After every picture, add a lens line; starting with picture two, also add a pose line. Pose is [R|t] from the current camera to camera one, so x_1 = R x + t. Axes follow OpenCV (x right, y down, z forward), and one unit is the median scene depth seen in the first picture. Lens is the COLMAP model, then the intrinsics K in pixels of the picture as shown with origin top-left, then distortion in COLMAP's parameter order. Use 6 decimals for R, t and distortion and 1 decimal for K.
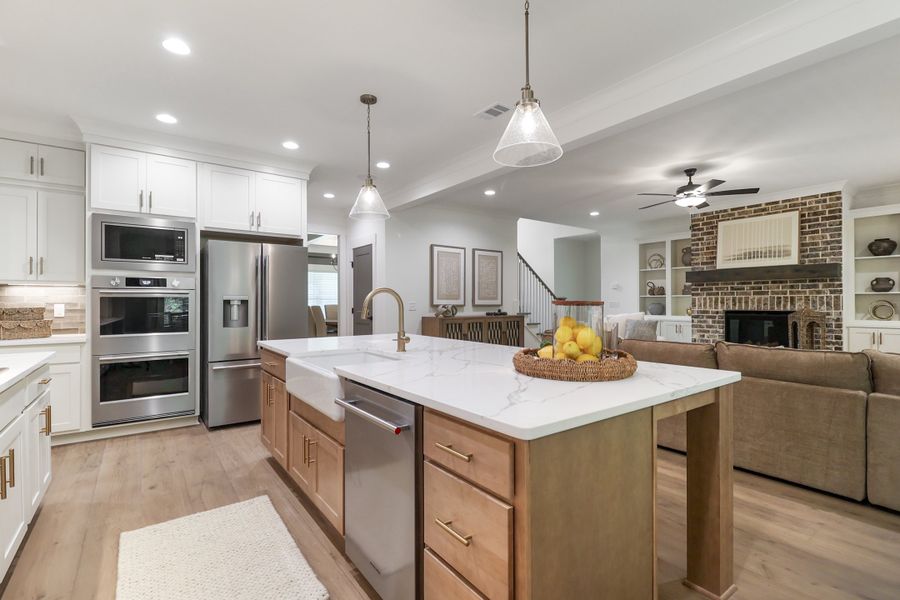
lens RADIAL K [[418.0, 0, 451.6], [0, 418.0, 301.6], [0, 0, 1]] dist [0.014396, -0.010306]
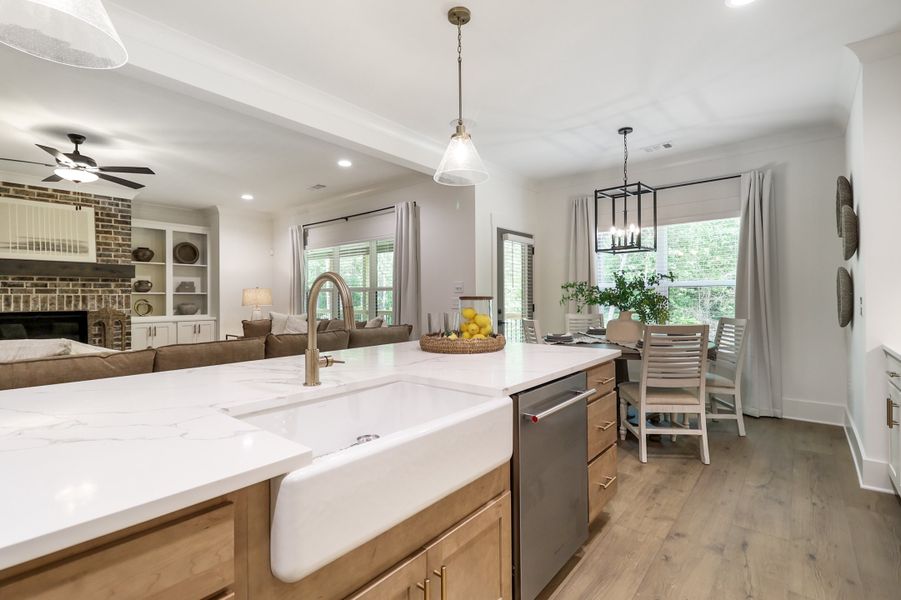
lens RADIAL K [[418.5, 0, 452.8], [0, 418.5, 295.8], [0, 0, 1]] dist [0.014396, -0.010306]
pose [[-0.234191, 0.008653, 0.972152, -0.330577], [0.005118, 0.999958, -0.007668, 0.000214], [-0.972177, 0.003179, -0.234225, 0.432266]]
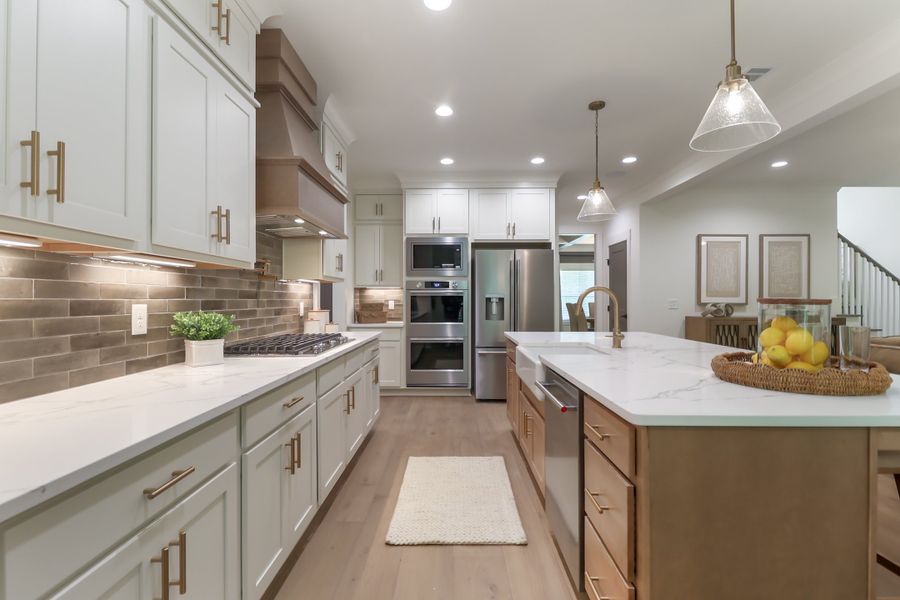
lens RADIAL K [[418.0, 0, 449.5], [0, 418.0, 301.0], [0, 0, 1]] dist [0.014396, -0.010306]
pose [[0.797621, 0.003485, -0.603148, 0.078403], [-0.000692, 0.999988, 0.004863, -0.000217], [0.603158, -0.003462, 0.797614, -0.031434]]
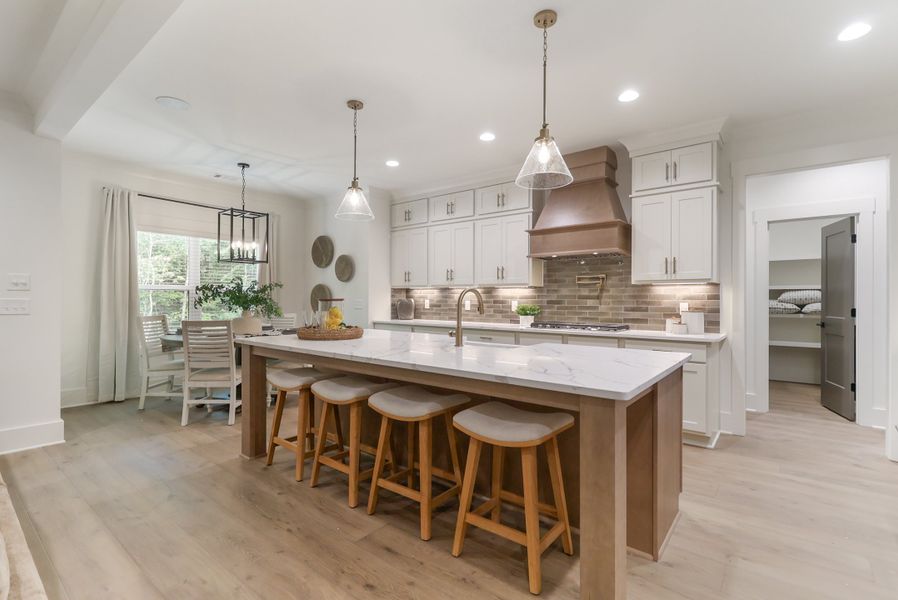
lens RADIAL K [[417.1, 0, 445.1], [0, 417.1, 299.2], [0, 0, 1]] dist [0.014396, -0.010306]
pose [[-0.968132, -0.001020, -0.250440, 0.083791], [-0.001706, 0.999995, 0.002520, -0.002380], [0.250436, 0.002867, -0.968129, 0.930043]]
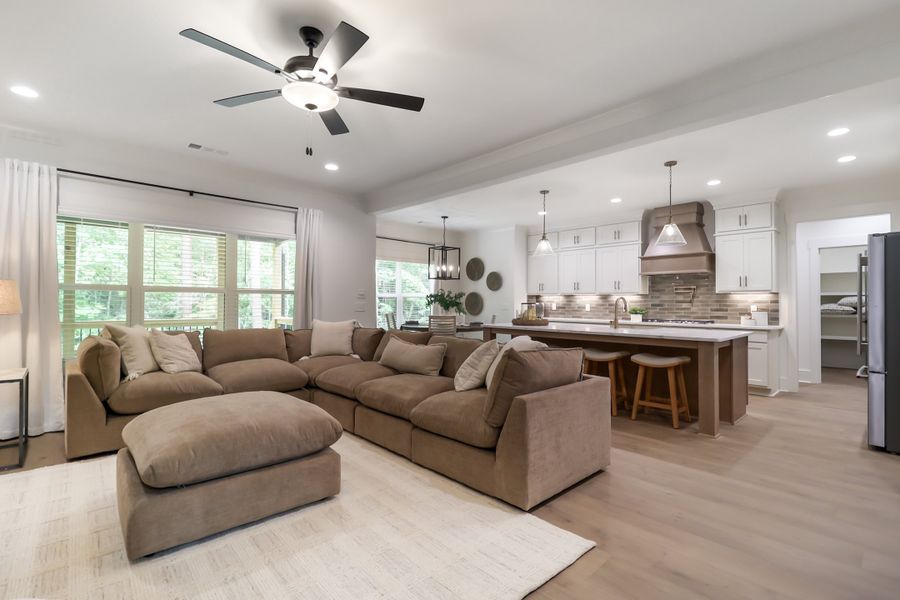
lens RADIAL K [[418.0, 0, 445.4], [0, 418.0, 297.5], [0, 0, 1]] dist [0.014396, -0.010306]
pose [[-0.993655, -0.003178, -0.112428, 0.415226], [-0.001891, 0.999932, -0.011550, -0.001380], [0.112457, -0.011264, -0.993593, 1.320463]]
